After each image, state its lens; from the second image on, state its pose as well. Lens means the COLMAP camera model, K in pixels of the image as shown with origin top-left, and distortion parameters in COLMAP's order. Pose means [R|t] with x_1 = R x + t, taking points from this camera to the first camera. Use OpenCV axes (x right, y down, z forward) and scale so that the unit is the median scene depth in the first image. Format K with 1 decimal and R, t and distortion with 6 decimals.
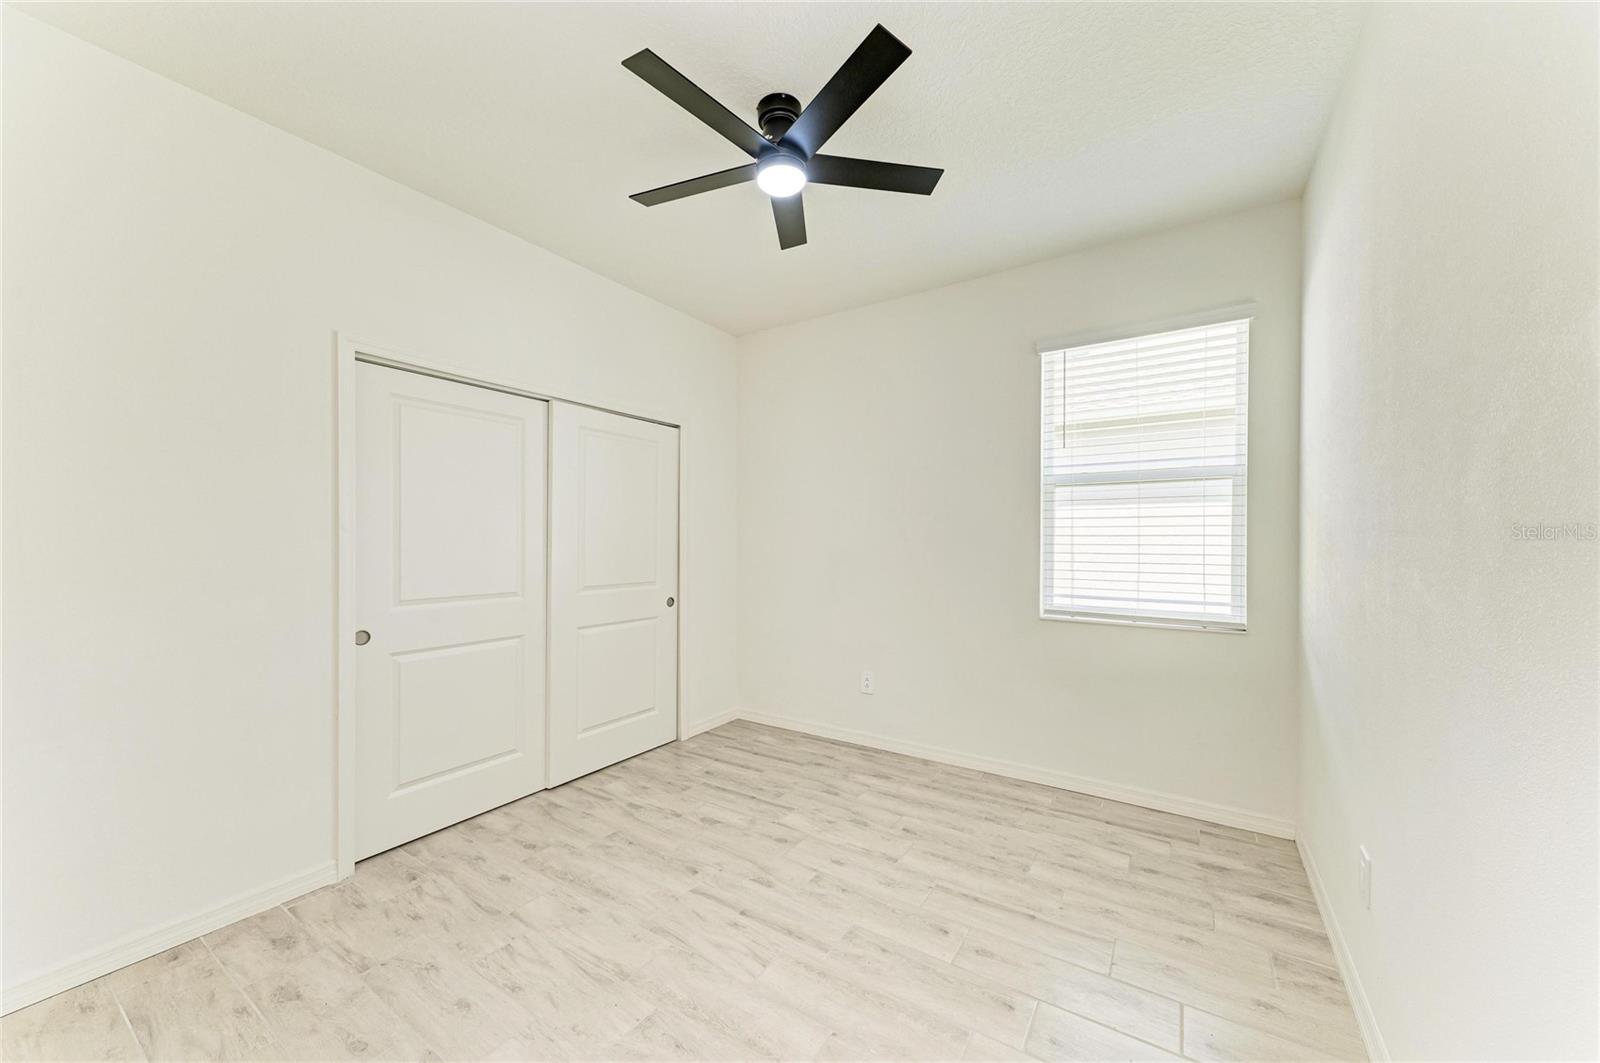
lens RADIAL K [[590.0, 0, 788.4], [0, 590.0, 536.2], [0, 0, 1]] dist [0.000360, 0.000023]
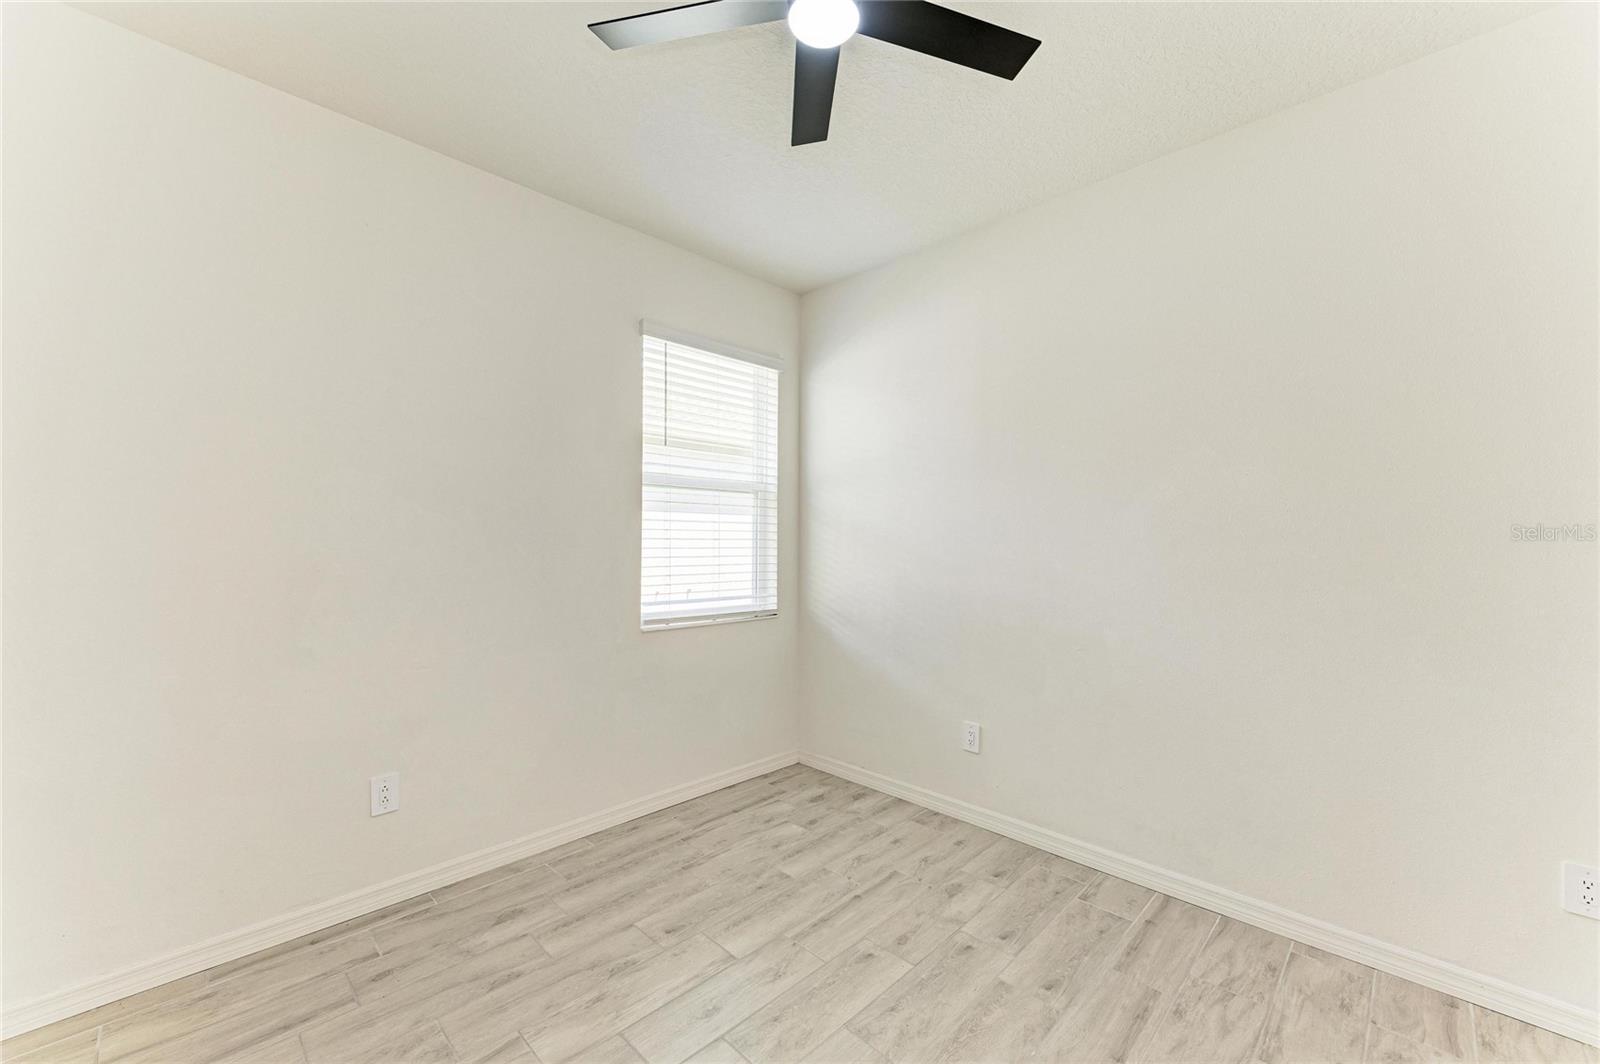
lens RADIAL K [[652.7, 0, 799.1], [0, 652.7, 540.3], [0, 0, 1]] dist [0.016408, -0.002772]
pose [[0.164983, 0.000131, 0.986296, -0.581250], [-0.006735, 0.999977, 0.000994, -0.002180], [-0.986273, -0.006807, 0.164980, 0.680559]]
